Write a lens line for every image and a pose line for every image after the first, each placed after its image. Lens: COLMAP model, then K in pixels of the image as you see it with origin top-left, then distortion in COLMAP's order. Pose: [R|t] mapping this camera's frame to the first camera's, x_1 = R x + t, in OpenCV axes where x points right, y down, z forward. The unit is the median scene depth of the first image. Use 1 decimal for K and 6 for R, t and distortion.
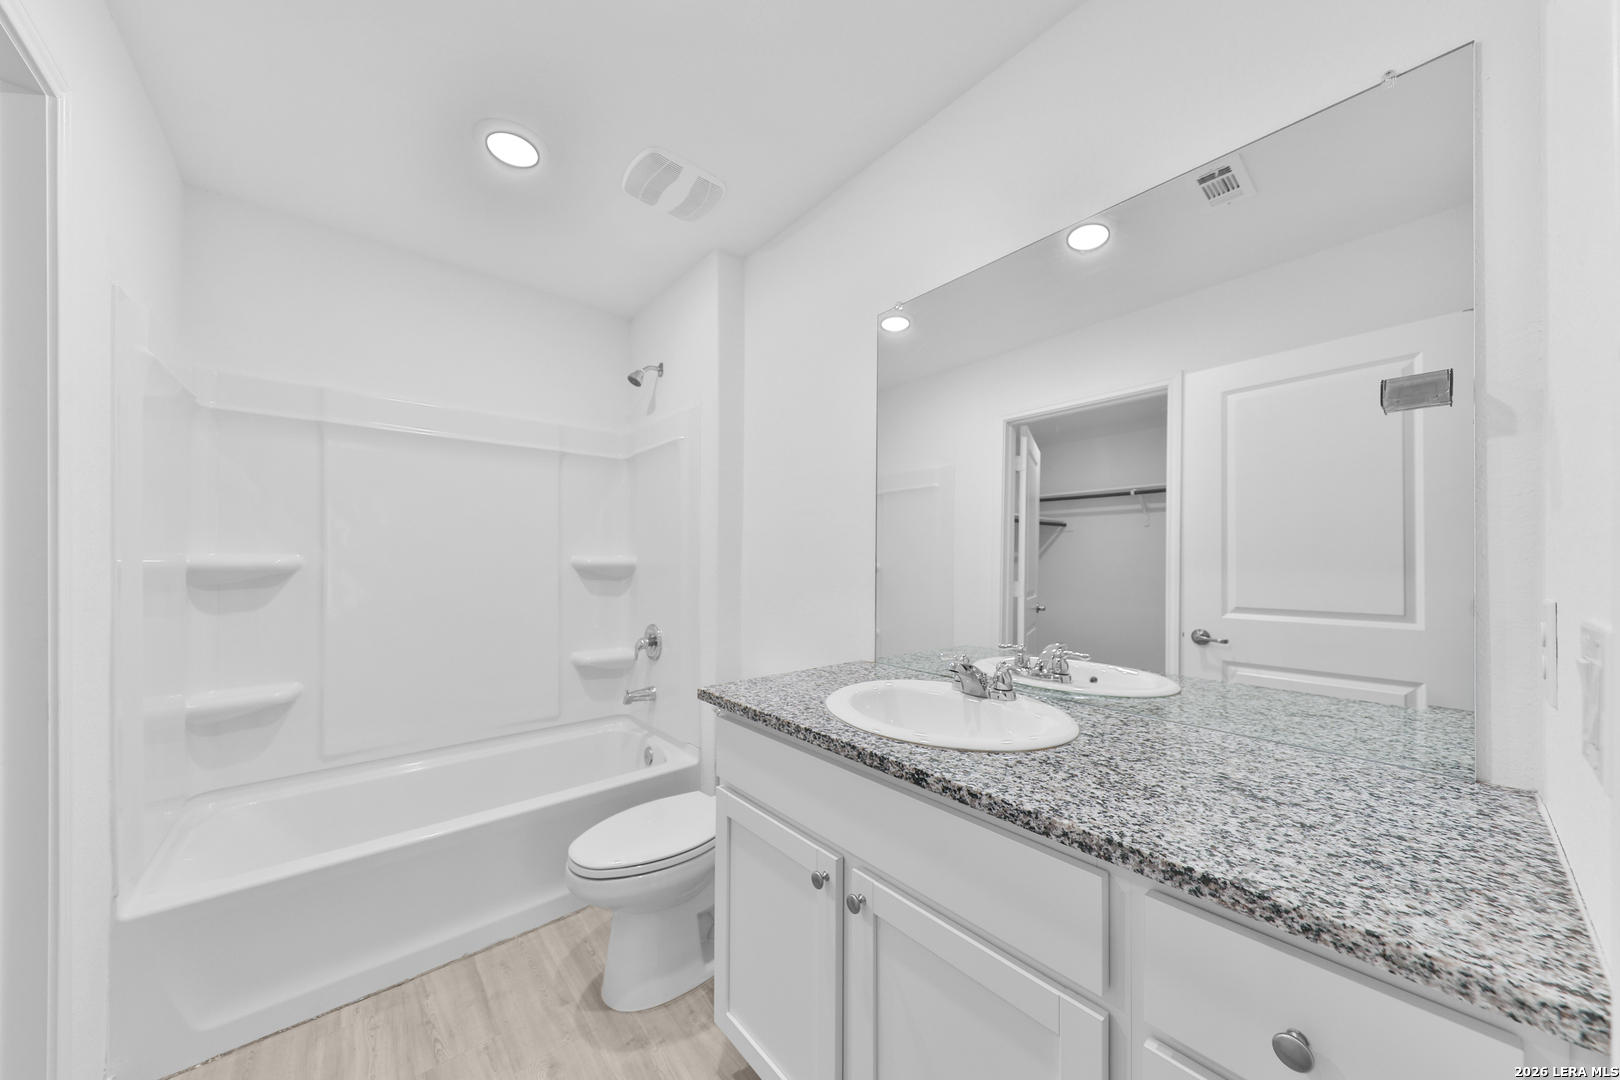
lens RADIAL K [[557.4, 0, 807.2], [0, 557.4, 562.2], [0, 0, 1]] dist [0.016695, -0.003157]
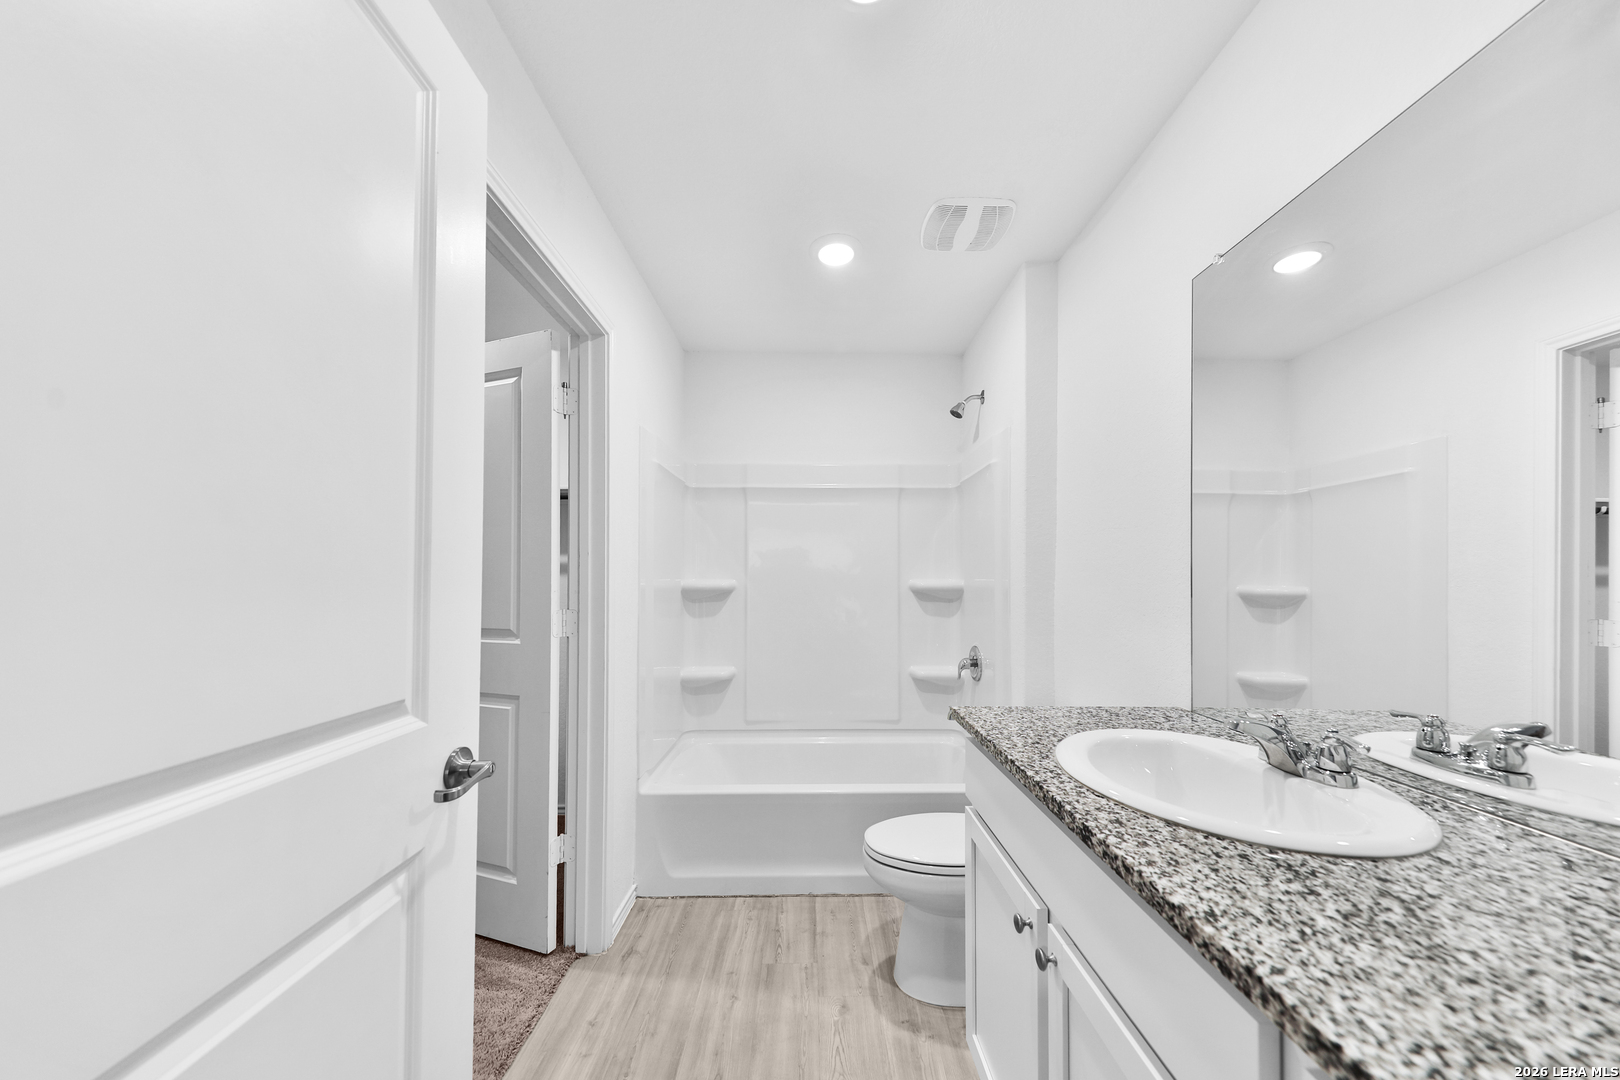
lens RADIAL K [[557.4, 0, 804.5], [0, 557.4, 575.0], [0, 0, 1]] dist [0.016695, -0.003157]
pose [[0.760919, -0.010450, -0.648762, 0.250977], [-0.000343, 0.999864, -0.016507, -0.002766], [0.648846, 0.012783, 0.760812, 0.025054]]
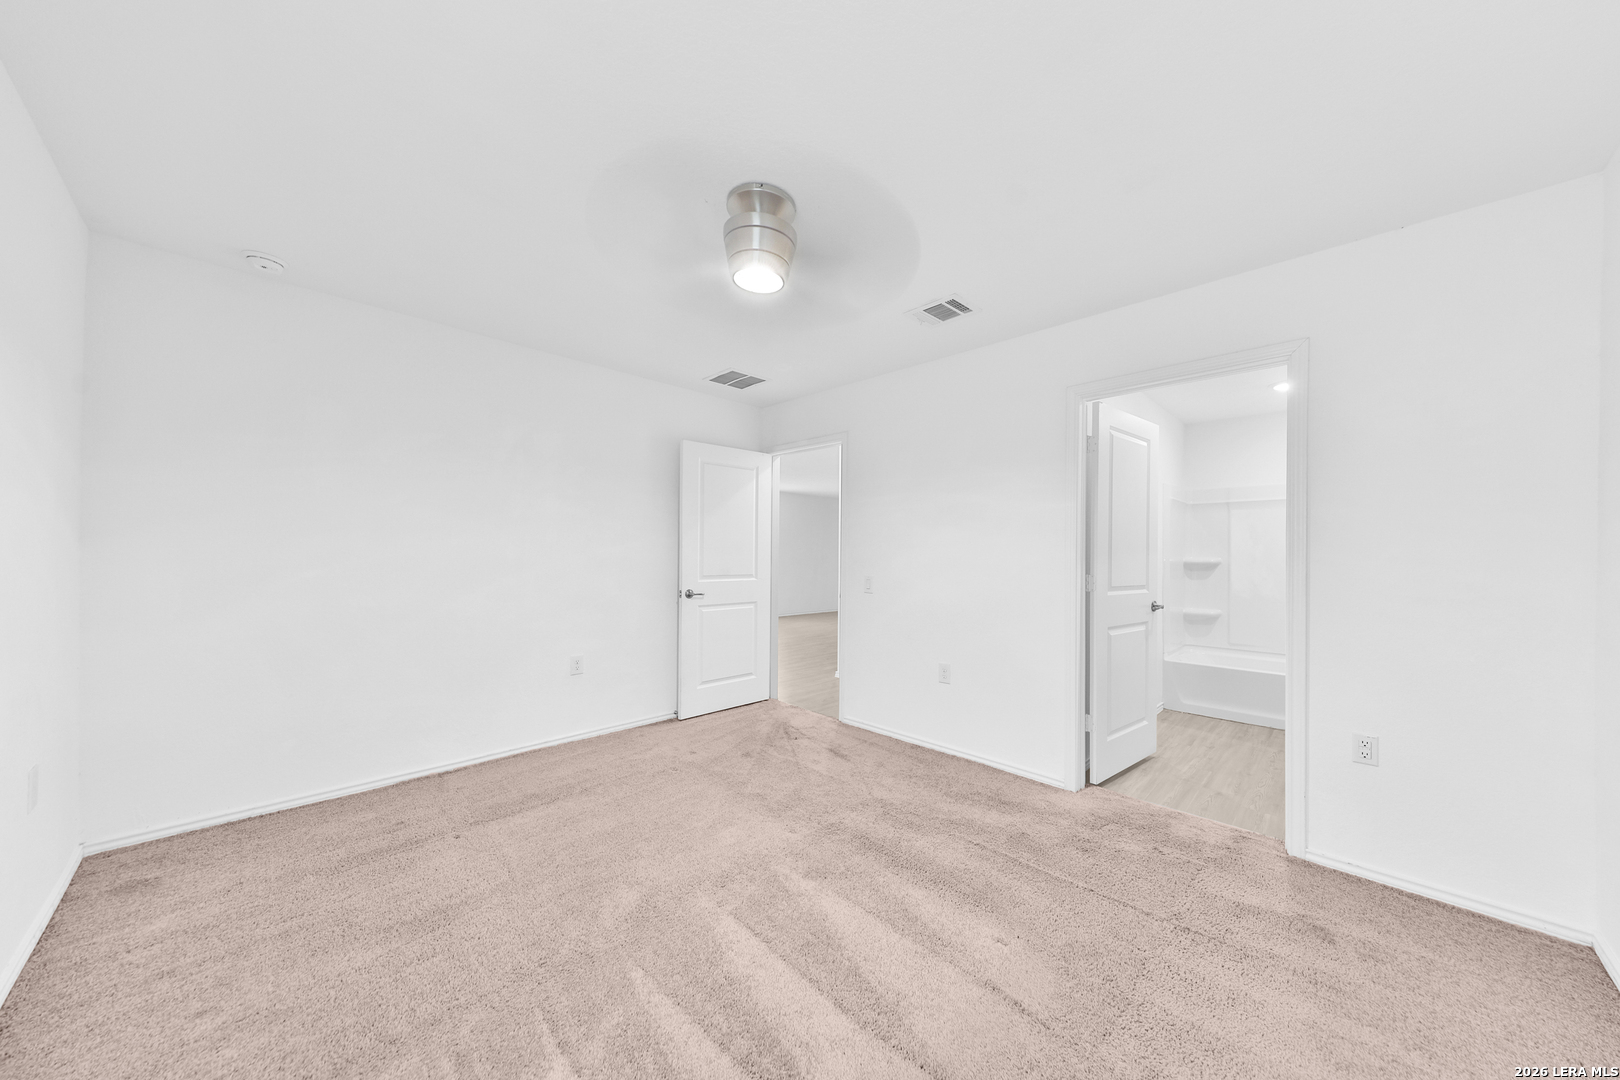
lens RADIAL K [[557.4, 0, 817.0], [0, 557.4, 551.3], [0, 0, 1]] dist [0.016695, -0.003157]
pose [[0.106408, -0.002897, -0.994318, 1.912772], [-0.000773, 0.999995, -0.002996, -0.046791], [0.994322, 0.001087, 0.106405, -1.434202]]
